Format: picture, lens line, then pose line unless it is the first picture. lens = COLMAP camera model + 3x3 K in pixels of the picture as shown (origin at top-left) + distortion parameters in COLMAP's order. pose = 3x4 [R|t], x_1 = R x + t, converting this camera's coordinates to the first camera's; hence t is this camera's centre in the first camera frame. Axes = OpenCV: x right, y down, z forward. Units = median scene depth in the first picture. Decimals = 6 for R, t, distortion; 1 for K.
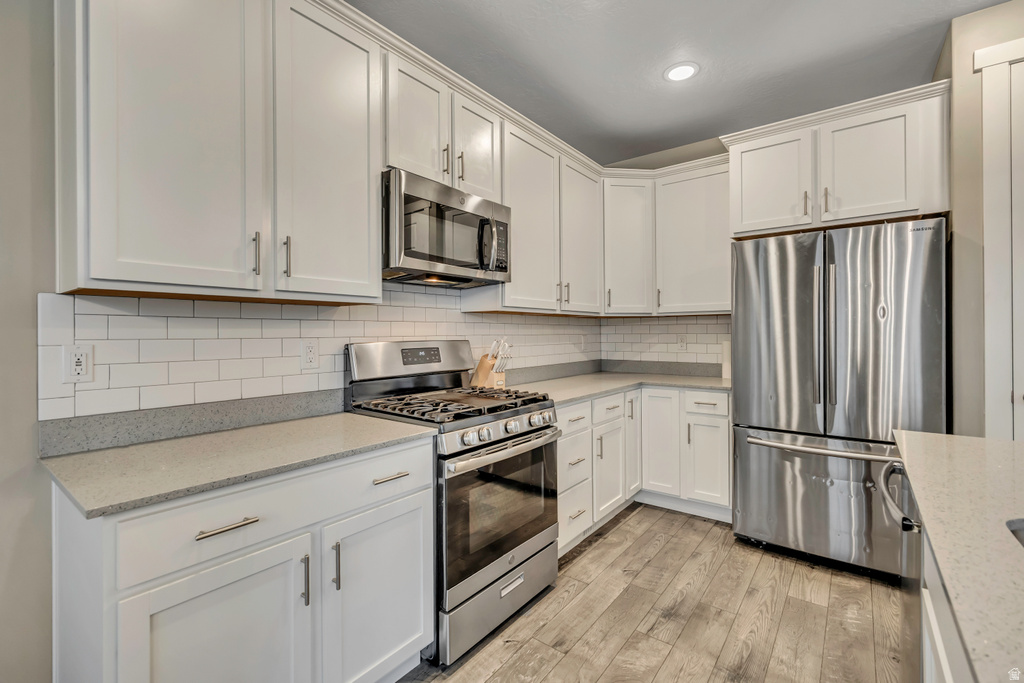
lens RADIAL K [[444.4, 0, 510.8], [0, 444.4, 337.1], [0, 0, 1]] dist [-0.000133, -0.000096]
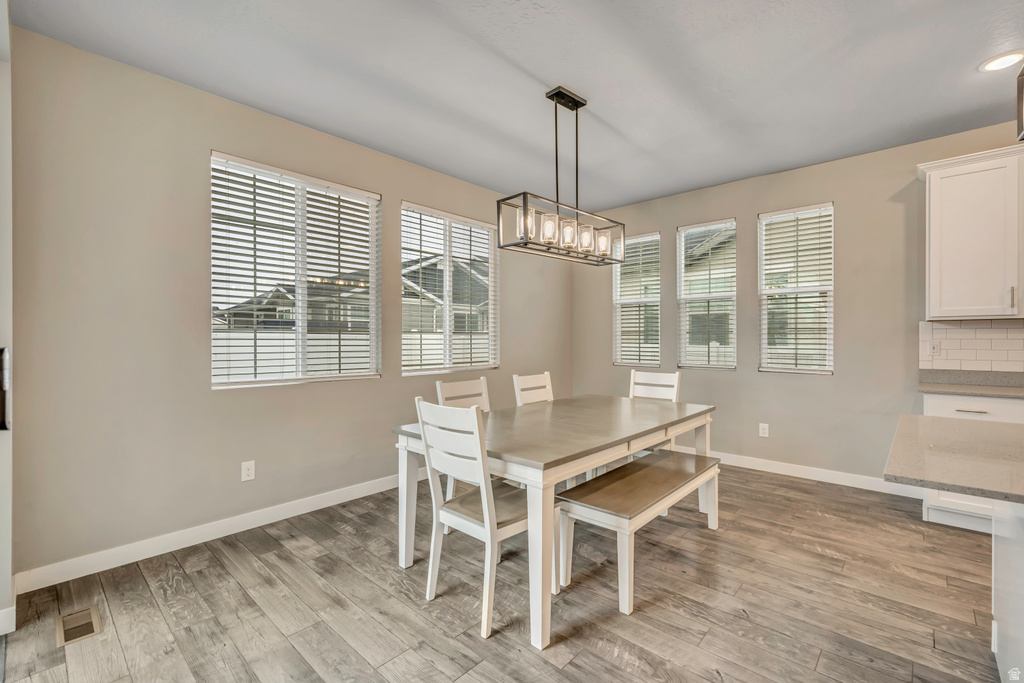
lens RADIAL K [[444.4, 0, 510.8], [0, 444.4, 337.1], [0, 0, 1]] dist [-0.000133, -0.000096]
pose [[-0.089993, 0.005477, -0.995927, 1.090255], [-0.002505, 0.999980, 0.005726, -0.007547], [0.995939, 0.003010, -0.089978, -0.725370]]
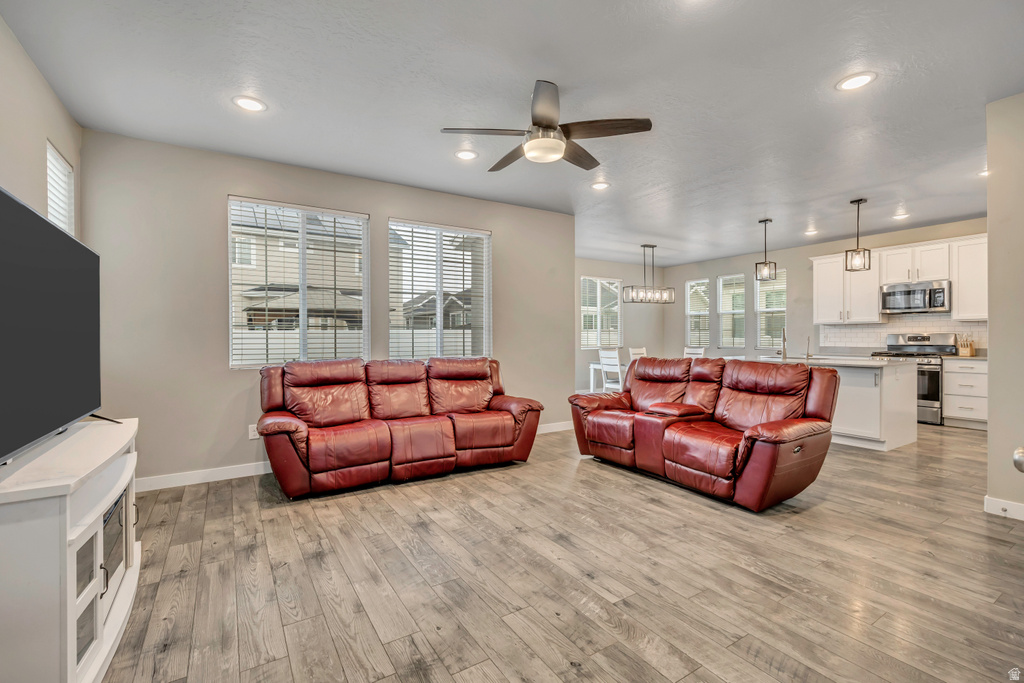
lens RADIAL K [[444.4, 0, 510.8], [0, 444.4, 337.1], [0, 0, 1]] dist [-0.000133, -0.000096]
pose [[-0.324571, 0.009926, -0.945809, 3.479955], [-0.000760, 0.999942, 0.010755, 0.002949], [0.945861, 0.004209, -0.324545, -0.580018]]
